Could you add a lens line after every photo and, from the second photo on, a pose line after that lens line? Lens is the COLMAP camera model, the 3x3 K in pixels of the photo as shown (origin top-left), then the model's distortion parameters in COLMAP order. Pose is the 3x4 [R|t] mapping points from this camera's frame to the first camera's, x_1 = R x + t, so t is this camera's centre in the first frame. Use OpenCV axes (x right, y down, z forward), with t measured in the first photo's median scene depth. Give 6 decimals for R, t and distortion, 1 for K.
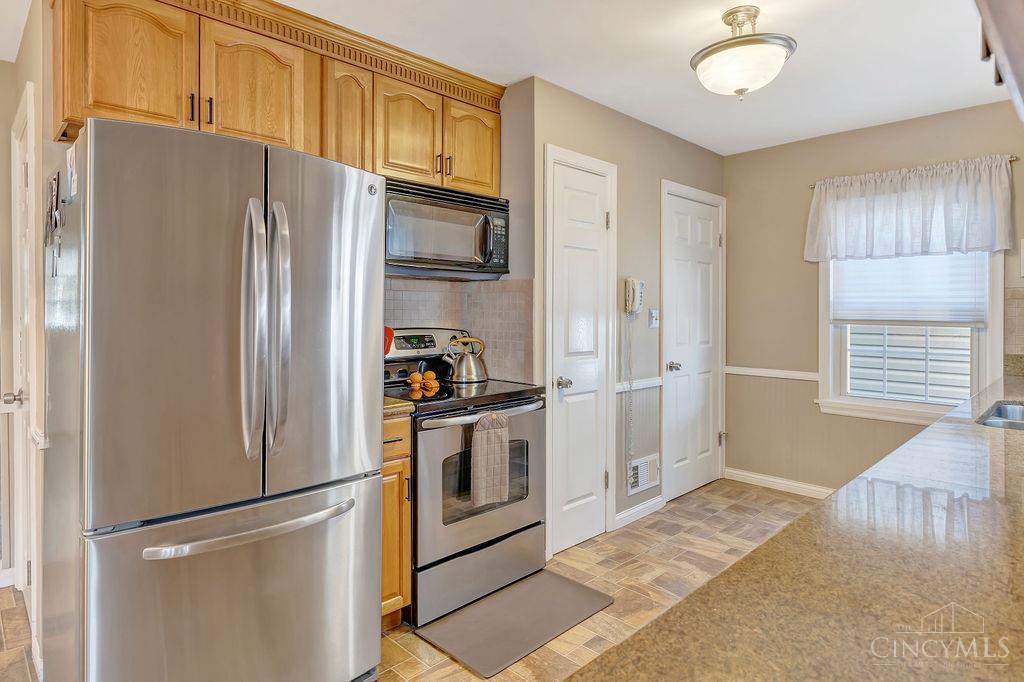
lens RADIAL K [[570.0, 0, 511.0], [0, 570.0, 314.2], [0, 0, 1]] dist [-0.010920, 0.000755]
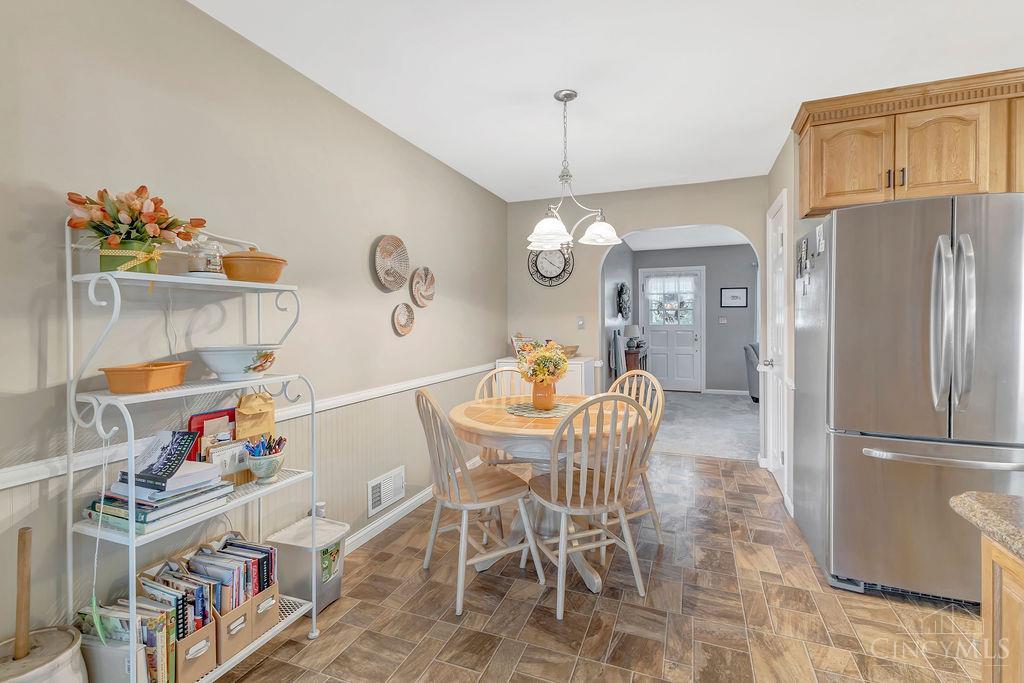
lens RADIAL K [[463.5, 0, 513.4], [0, 463.5, 326.0], [0, 0, 1]] dist [-0.000407, -0.000493]
pose [[0.403458, 0.006615, -0.914974, 0.114679], [0.003913, 0.999952, 0.008954, 0.008932], [0.914990, -0.007193, 0.403413, -0.290940]]
